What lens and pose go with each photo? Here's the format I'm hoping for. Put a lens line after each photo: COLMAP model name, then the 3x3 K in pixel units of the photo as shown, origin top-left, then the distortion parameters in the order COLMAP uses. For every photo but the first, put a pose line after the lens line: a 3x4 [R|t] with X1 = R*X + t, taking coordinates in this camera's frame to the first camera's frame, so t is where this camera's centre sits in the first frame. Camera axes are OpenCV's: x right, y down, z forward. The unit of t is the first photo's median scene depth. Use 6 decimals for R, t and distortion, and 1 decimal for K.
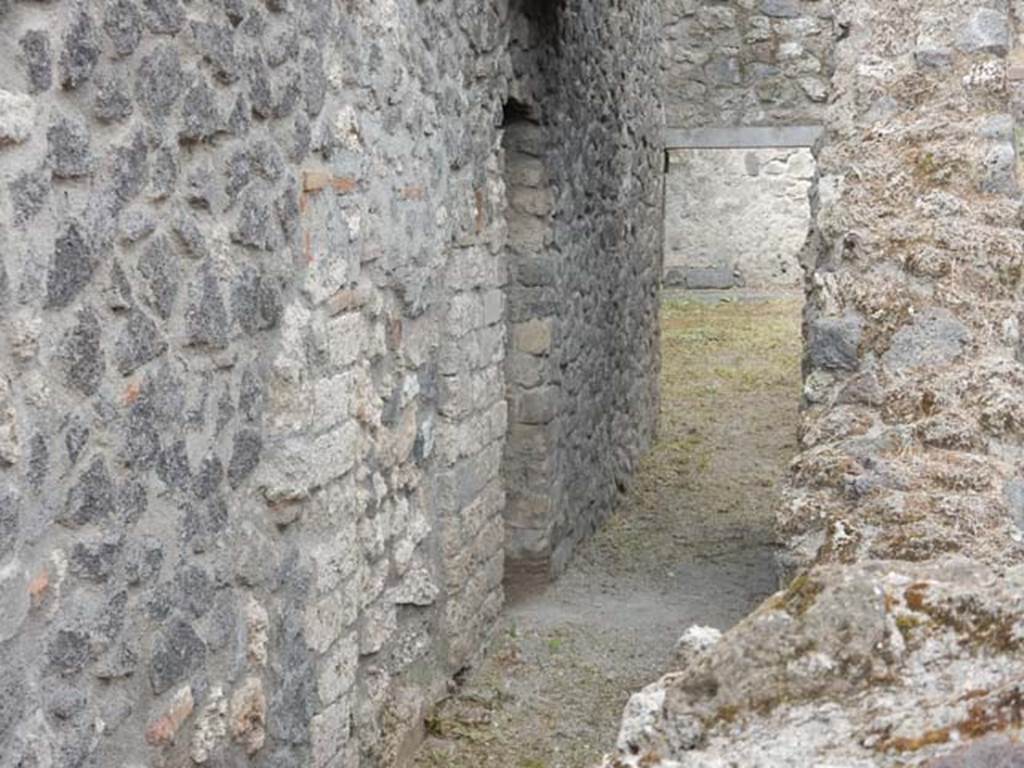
lens RADIAL K [[1749.3, 0, 512.0], [0, 1749.3, 384.0], [0, 0, 1]] dist [0.018961, 0.004808]
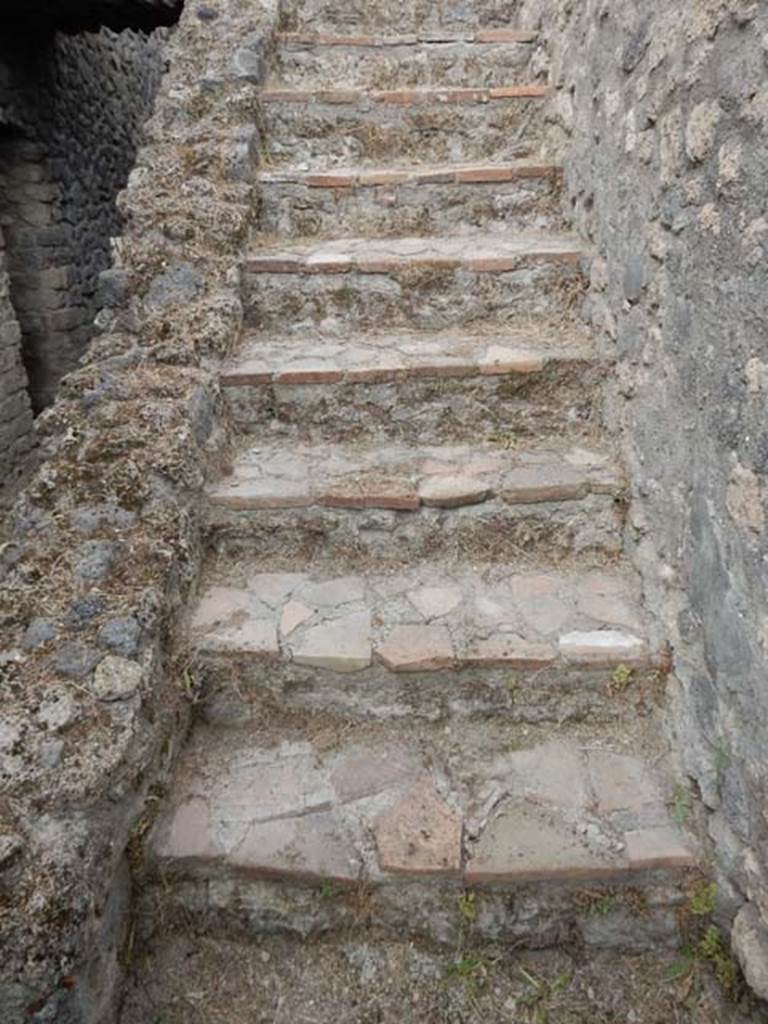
lens RADIAL K [[750.3, 0, 384.0], [0, 750.3, 512.0], [0, 0, 1]] dist [-0.004629, -0.001505]
pose [[0.973701, -0.088647, 0.209877, 0.252878], [0.024915, 0.957106, 0.288666, -0.019493], [-0.226464, -0.275845, 0.934143, 0.308802]]
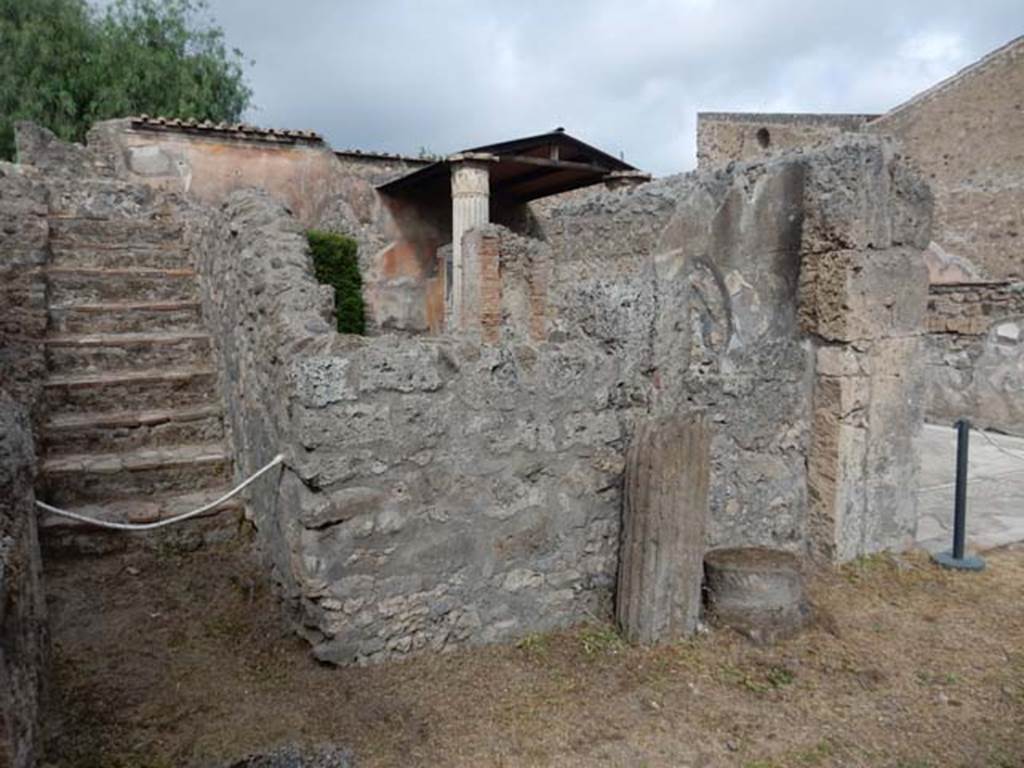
lens RADIAL K [[750.3, 0, 512.0], [0, 750.3, 384.0], [0, 0, 1]] dist [-0.004629, -0.001505]
pose [[0.742870, -0.056079, 0.667083, -0.005765], [0.073206, 0.997314, 0.002317, 0.097932], [-0.665421, 0.047113, 0.744980, -0.646317]]
